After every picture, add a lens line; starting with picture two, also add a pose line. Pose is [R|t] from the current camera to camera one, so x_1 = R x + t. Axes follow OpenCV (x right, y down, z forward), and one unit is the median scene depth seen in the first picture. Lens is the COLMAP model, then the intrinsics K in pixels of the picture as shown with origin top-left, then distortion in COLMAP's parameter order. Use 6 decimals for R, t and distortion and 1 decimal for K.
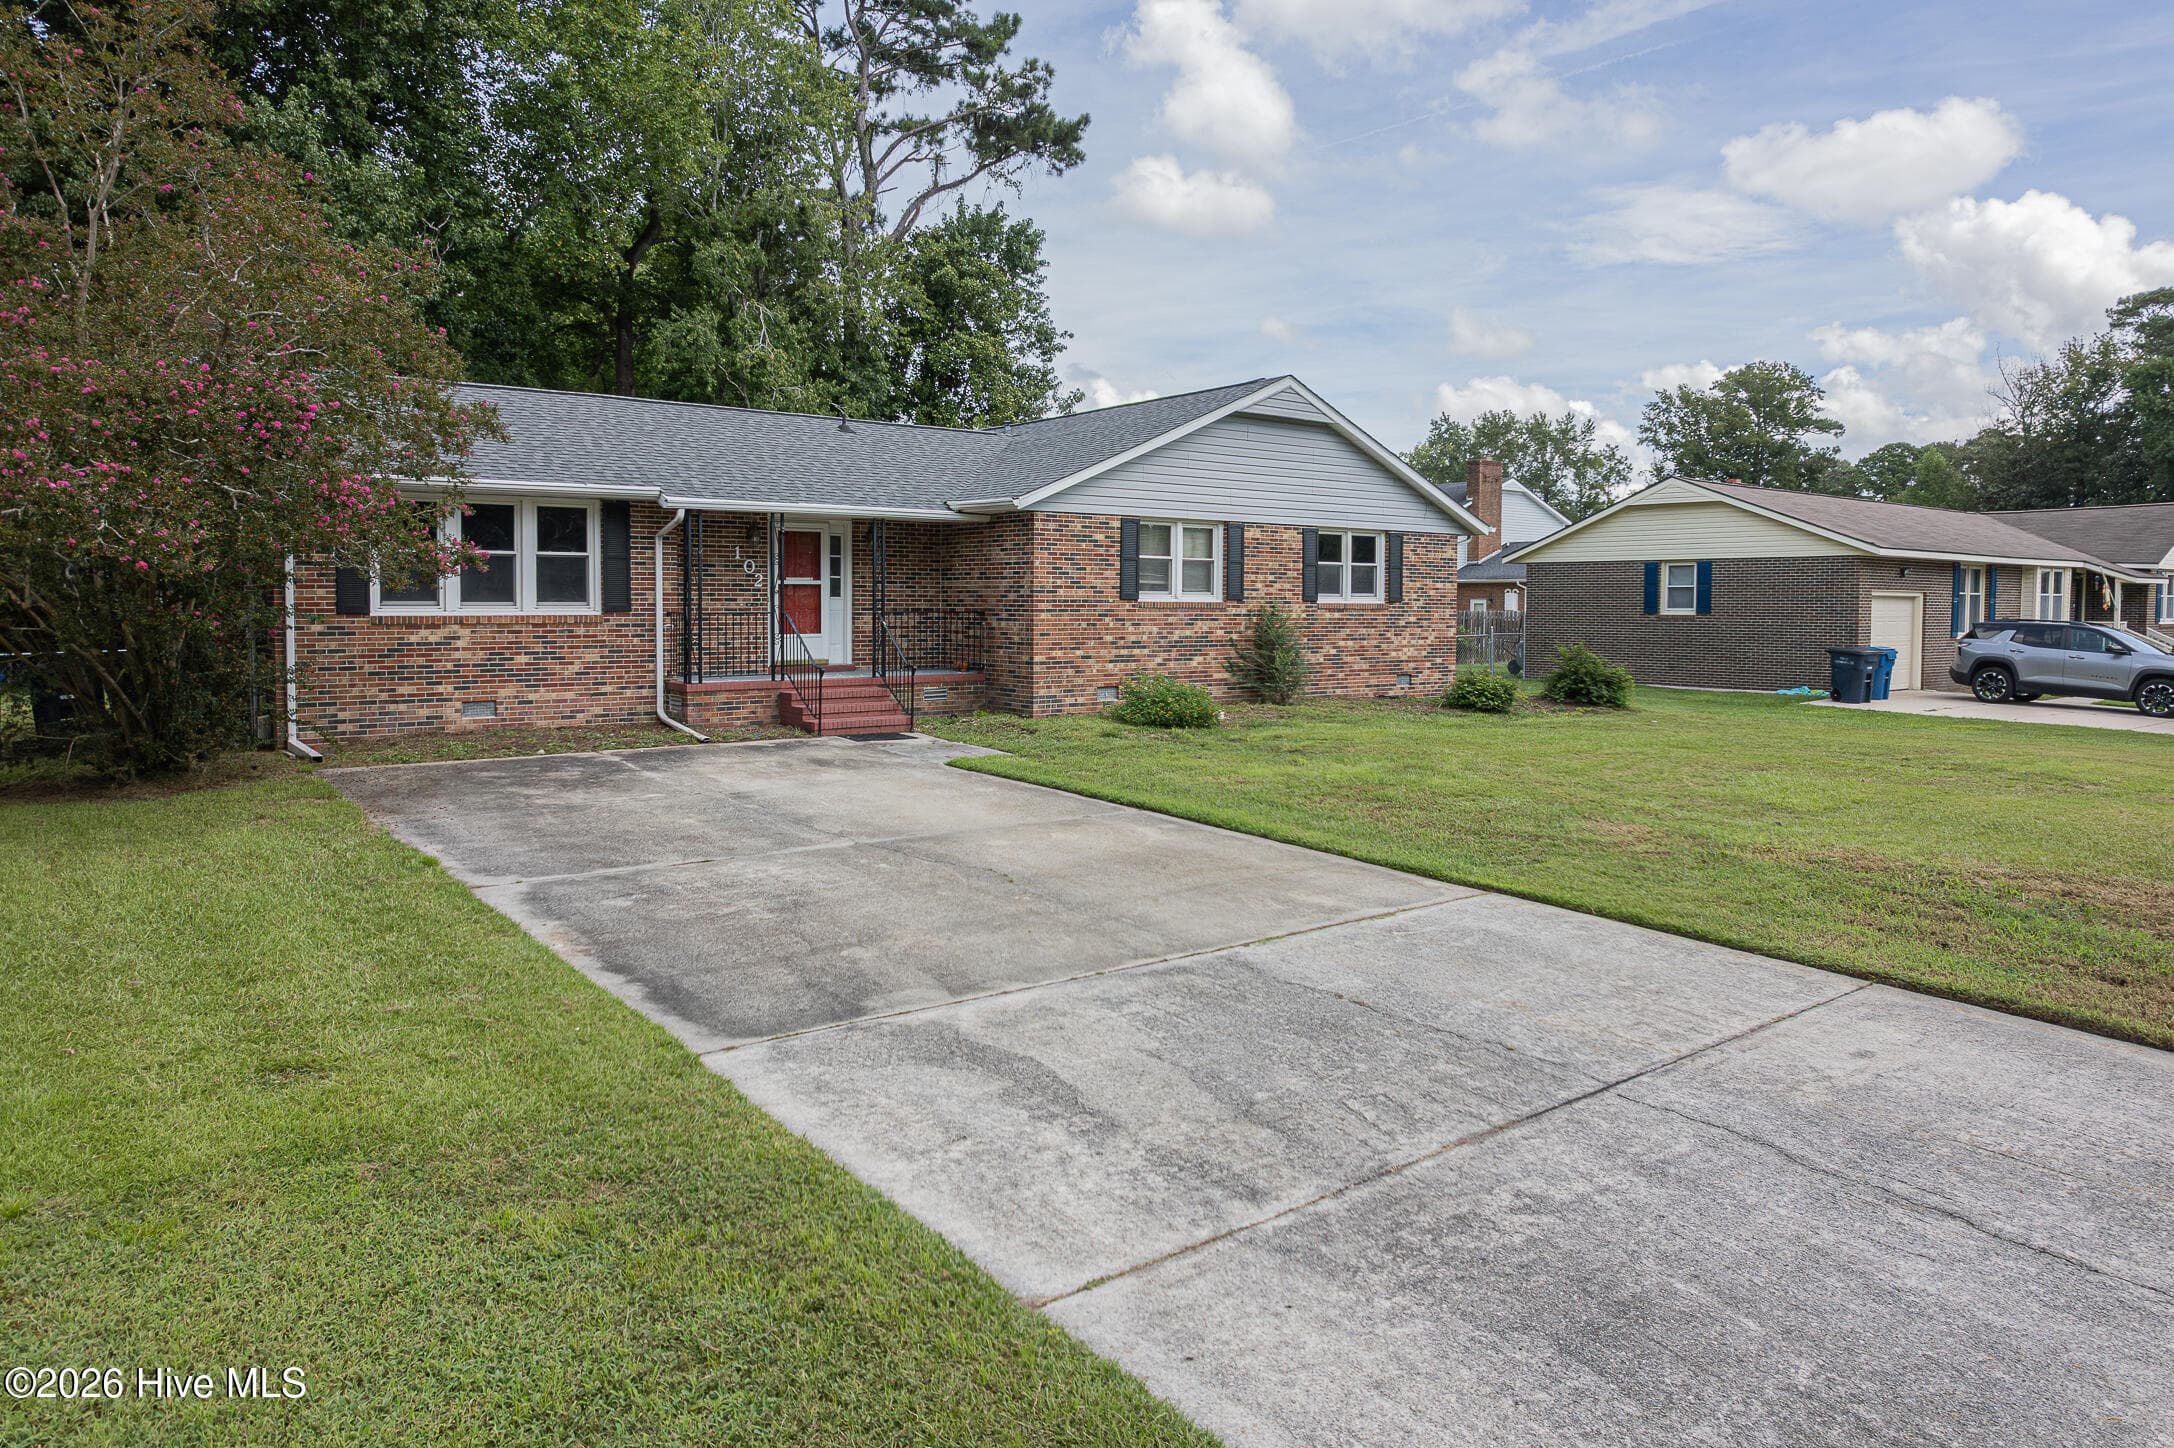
lens RADIAL K [[1410.1, 0, 1085.9], [0, 1410.1, 678.4], [0, 0, 1]] dist [-0.082250, 0.085553]
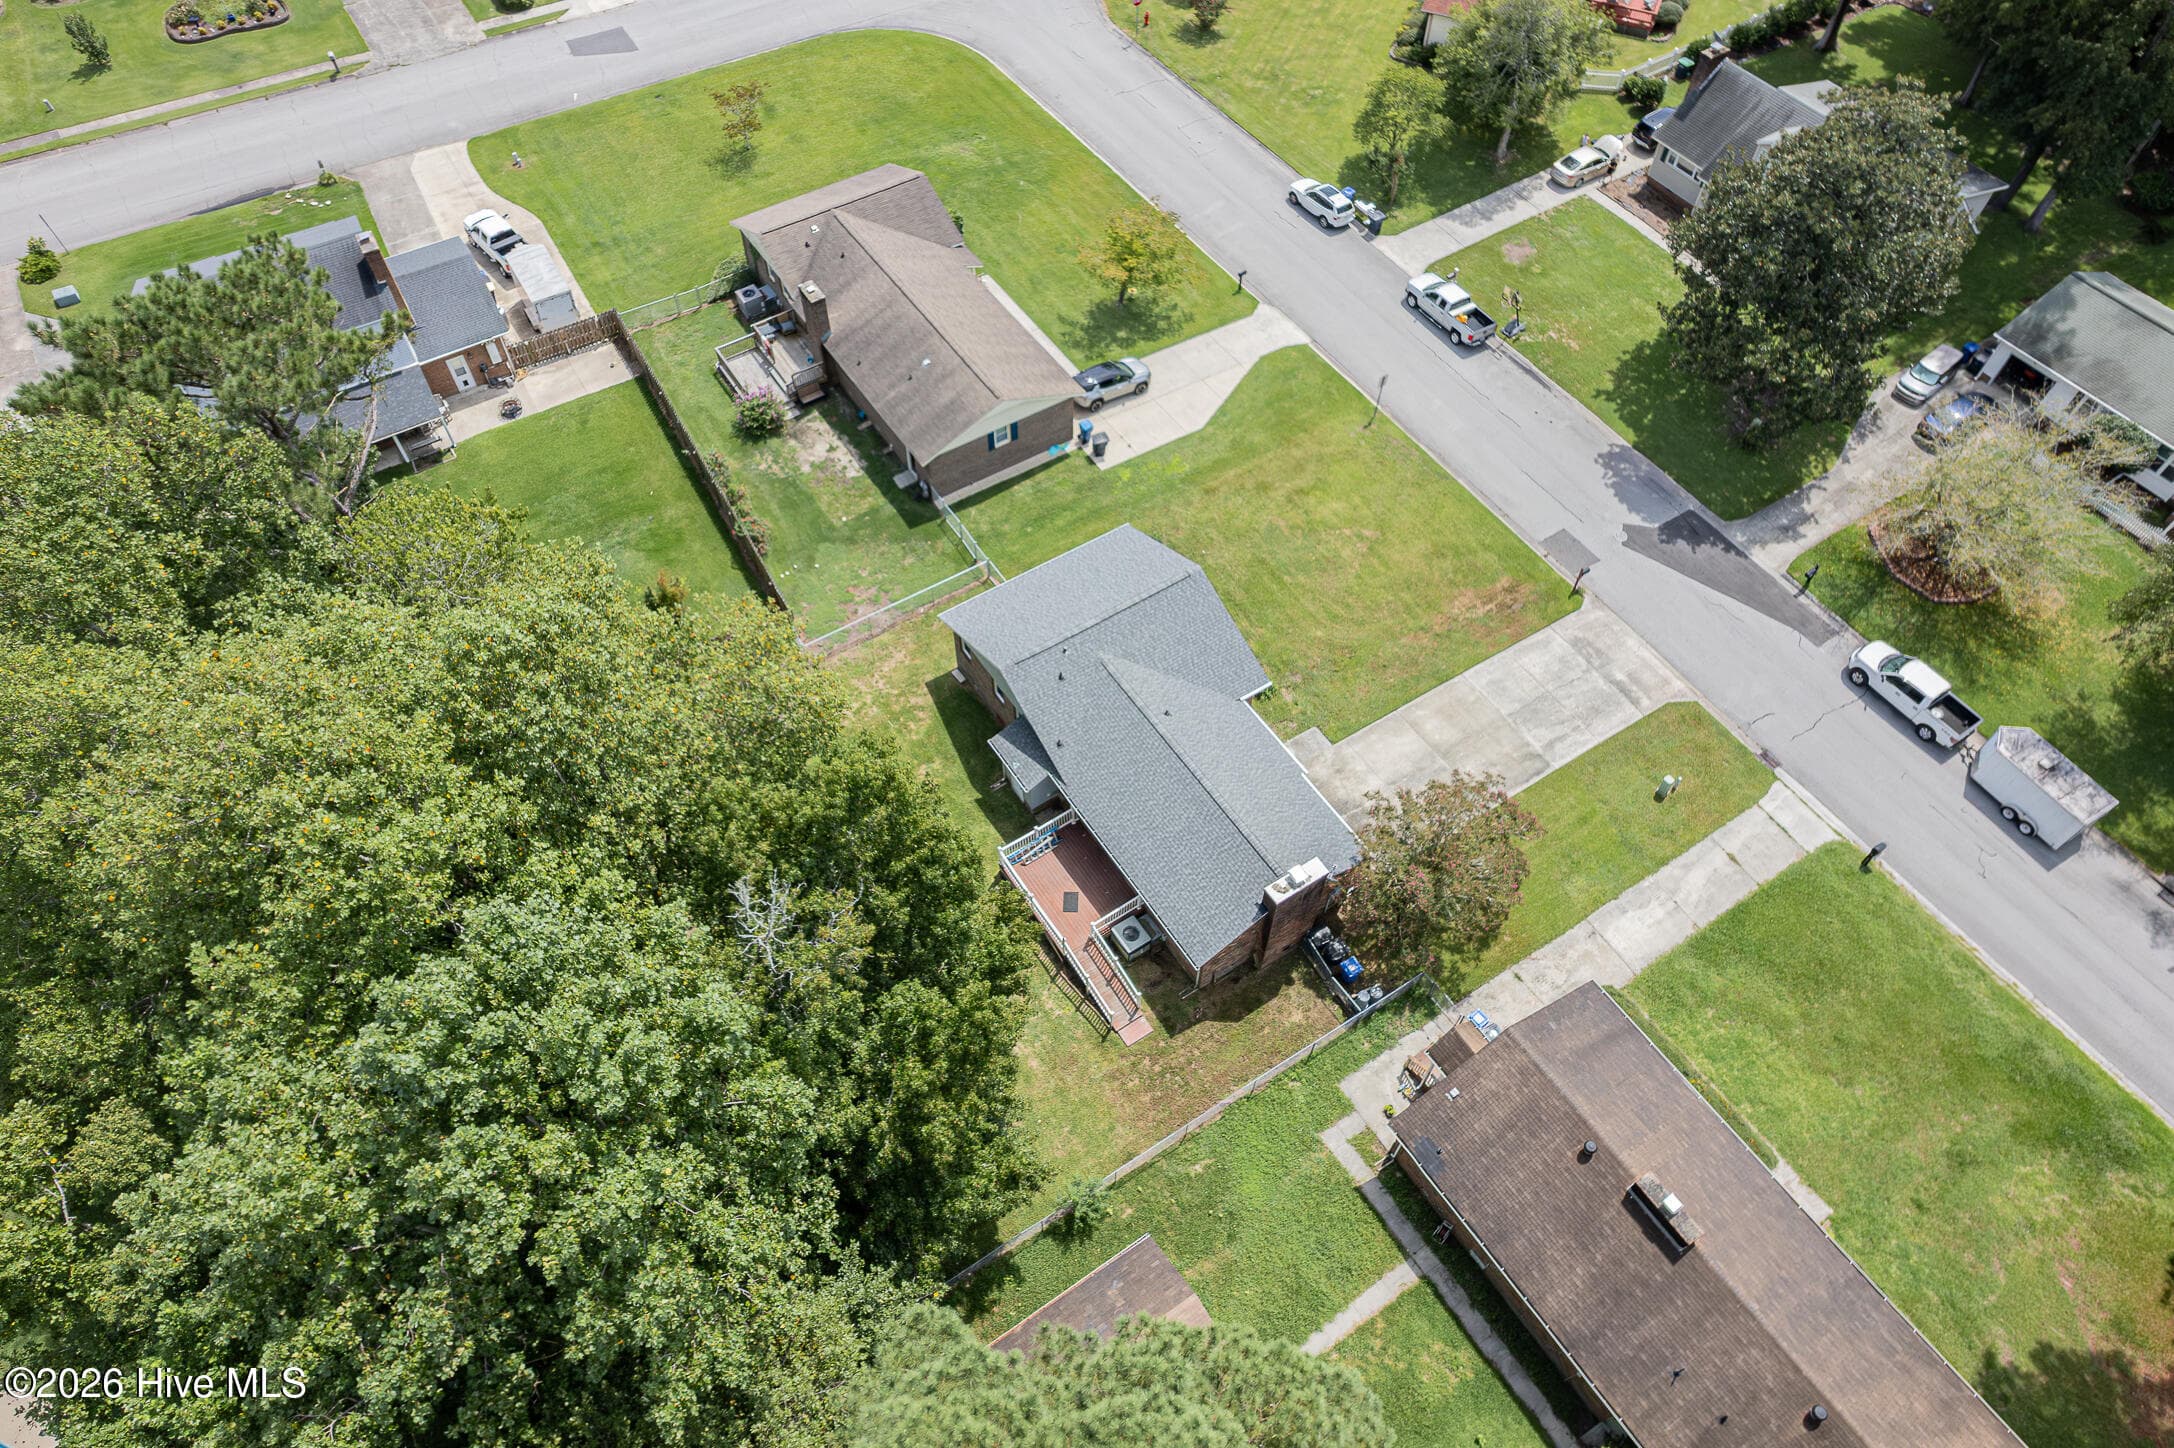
lens RADIAL K [[1410.6, 0, 1091.2], [0, 1410.6, 714.2], [0, 0, 1]] dist [-0.079940, 0.091147]
pose [[0.089235, -0.812774, 0.575704, -1.702796], [0.047290, 0.580816, 0.812660, -2.319365], [-0.994887, -0.045293, 0.090265, 0.980185]]
